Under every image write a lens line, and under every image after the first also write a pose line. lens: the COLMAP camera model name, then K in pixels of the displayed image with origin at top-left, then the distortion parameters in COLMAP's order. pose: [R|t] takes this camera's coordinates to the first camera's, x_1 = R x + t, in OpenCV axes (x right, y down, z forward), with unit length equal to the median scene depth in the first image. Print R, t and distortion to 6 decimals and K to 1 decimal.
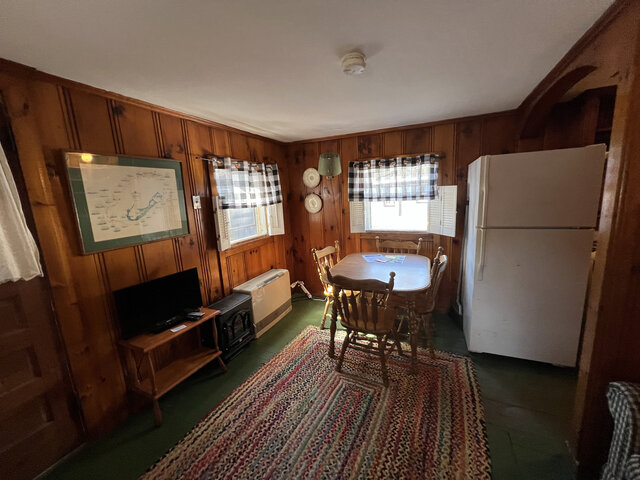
lens RADIAL K [[255.8, 0, 322.7], [0, 255.8, 240.1], [0, 0, 1]] dist [-0.001892, 0.000522]
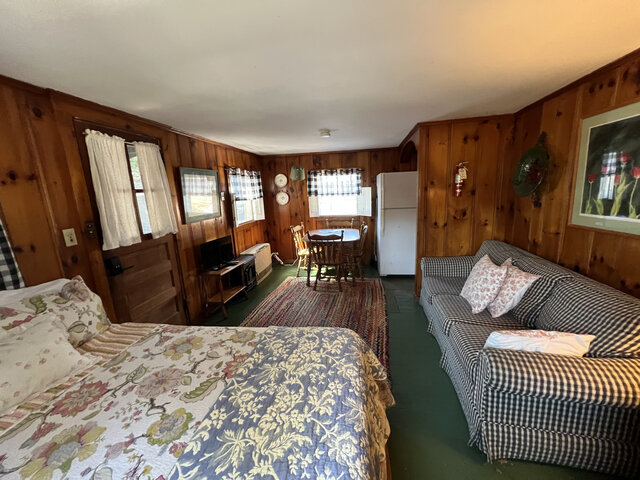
lens RADIAL K [[255.8, 0, 324.1], [0, 255.8, 240.3], [0, 0, 1]] dist [-0.001892, 0.000522]
pose [[0.961744, -0.047131, 0.269866, -0.272685], [0.044886, 0.998887, 0.014486, 0.109516], [-0.270249, -0.001818, 0.962789, -0.592793]]
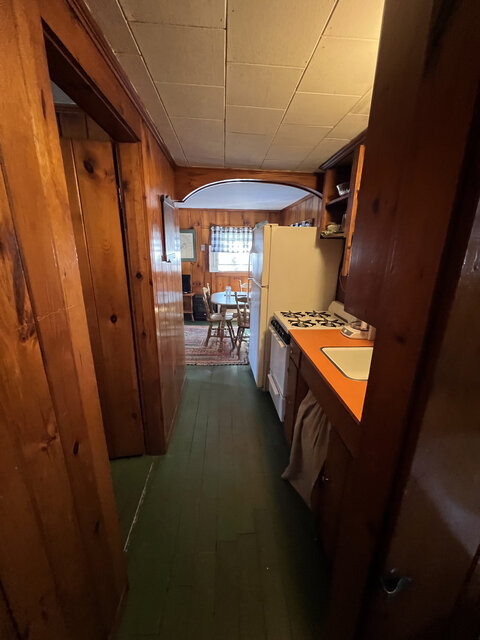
lens RADIAL K [[255.8, 0, 242.1], [0, 255.8, 317.5], [0, 0, 1]] dist [-0.001892, 0.000522]
pose [[0.469547, 0.291764, -0.833306, 1.447826], [-0.191106, 0.955032, 0.226700, -0.115499], [0.861977, 0.052803, 0.504190, 0.159560]]
